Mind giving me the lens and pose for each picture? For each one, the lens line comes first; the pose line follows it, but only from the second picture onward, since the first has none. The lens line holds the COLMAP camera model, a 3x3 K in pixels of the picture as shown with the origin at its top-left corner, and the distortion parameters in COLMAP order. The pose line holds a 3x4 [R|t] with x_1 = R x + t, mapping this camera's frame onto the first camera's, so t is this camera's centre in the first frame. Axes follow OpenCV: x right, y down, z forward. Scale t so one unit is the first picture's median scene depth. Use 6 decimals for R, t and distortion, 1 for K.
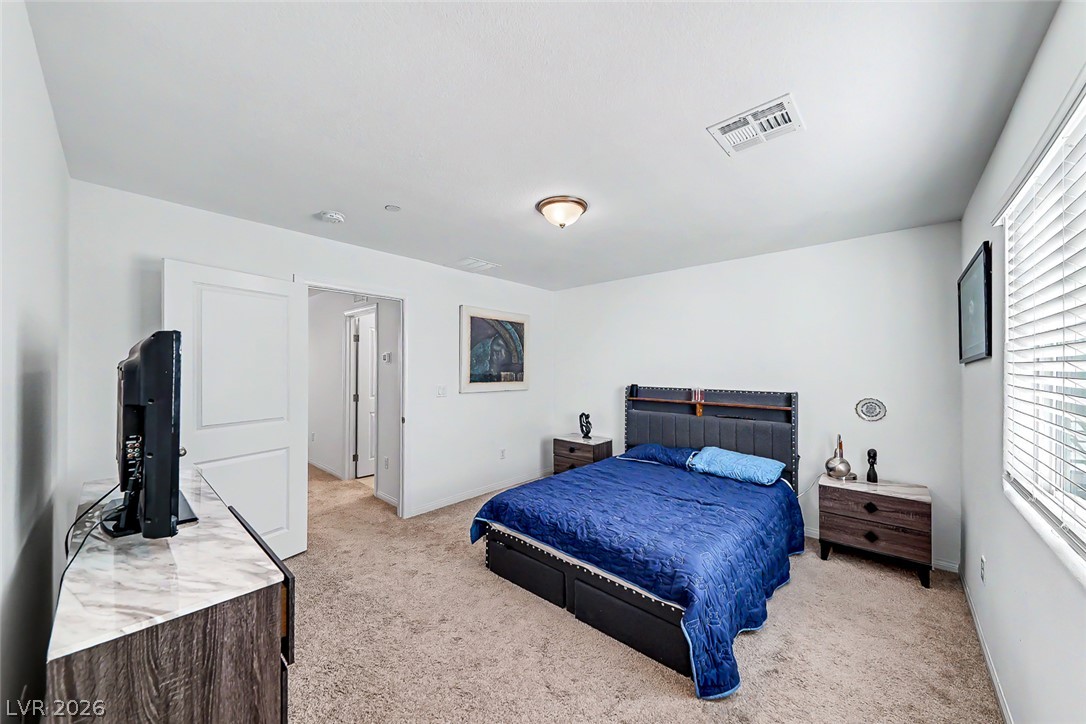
lens RADIAL K [[377.0, 0, 544.7], [0, 377.0, 365.2], [0, 0, 1]] dist [0.008596, -0.004087]
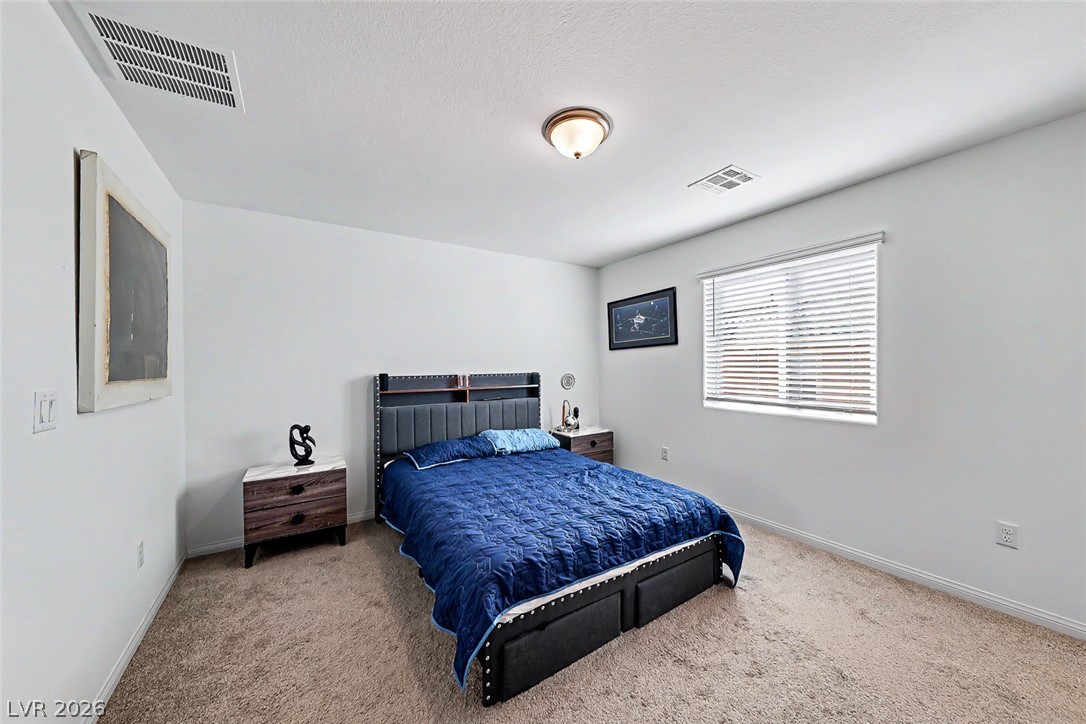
lens RADIAL K [[377.0, 0, 539.7], [0, 377.0, 367.0], [0, 0, 1]] dist [0.008596, -0.004087]
pose [[0.268662, -0.016077, 0.963100, -0.461921], [0.001209, 0.999866, 0.016353, 0.028580], [-0.963234, -0.003229, 0.268646, 0.559587]]
